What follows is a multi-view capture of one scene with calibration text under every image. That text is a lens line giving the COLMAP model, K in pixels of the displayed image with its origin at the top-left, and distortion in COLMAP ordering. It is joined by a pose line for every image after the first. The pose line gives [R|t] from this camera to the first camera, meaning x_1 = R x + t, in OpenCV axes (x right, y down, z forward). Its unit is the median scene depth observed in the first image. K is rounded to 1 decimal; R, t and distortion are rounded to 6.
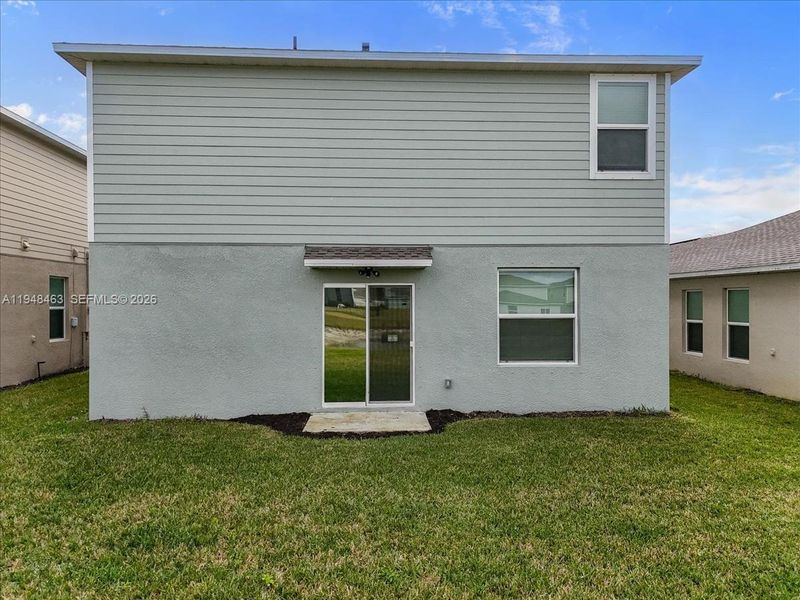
lens RADIAL K [[603.9, 0, 393.8], [0, 603.9, 302.6], [0, 0, 1]] dist [0.050740, -0.014823]
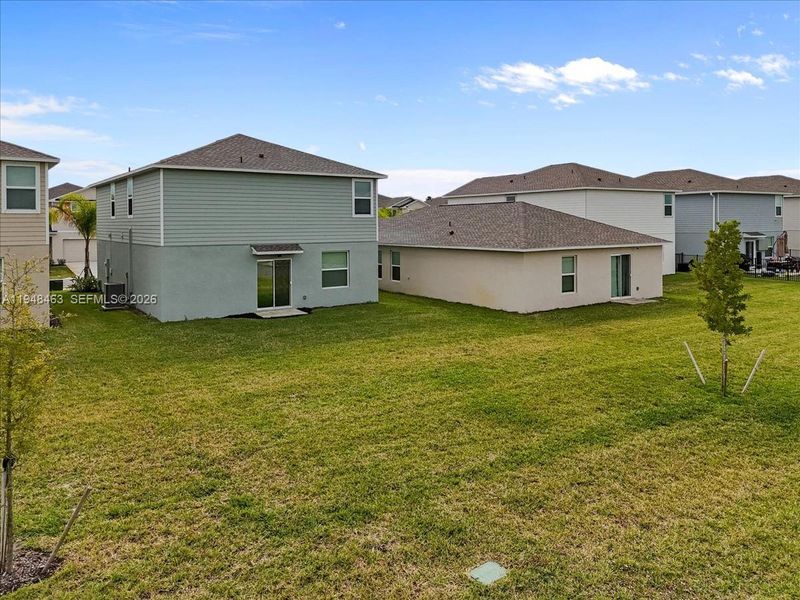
lens RADIAL K [[603.9, 0, 404.0], [0, 603.9, 291.8], [0, 0, 1]] dist [0.050740, -0.014823]
pose [[0.847146, -0.061628, 0.527774, -0.904135], [0.004598, 0.994064, 0.108696, -0.165373], [-0.531340, -0.089654, 0.842401, -1.381437]]
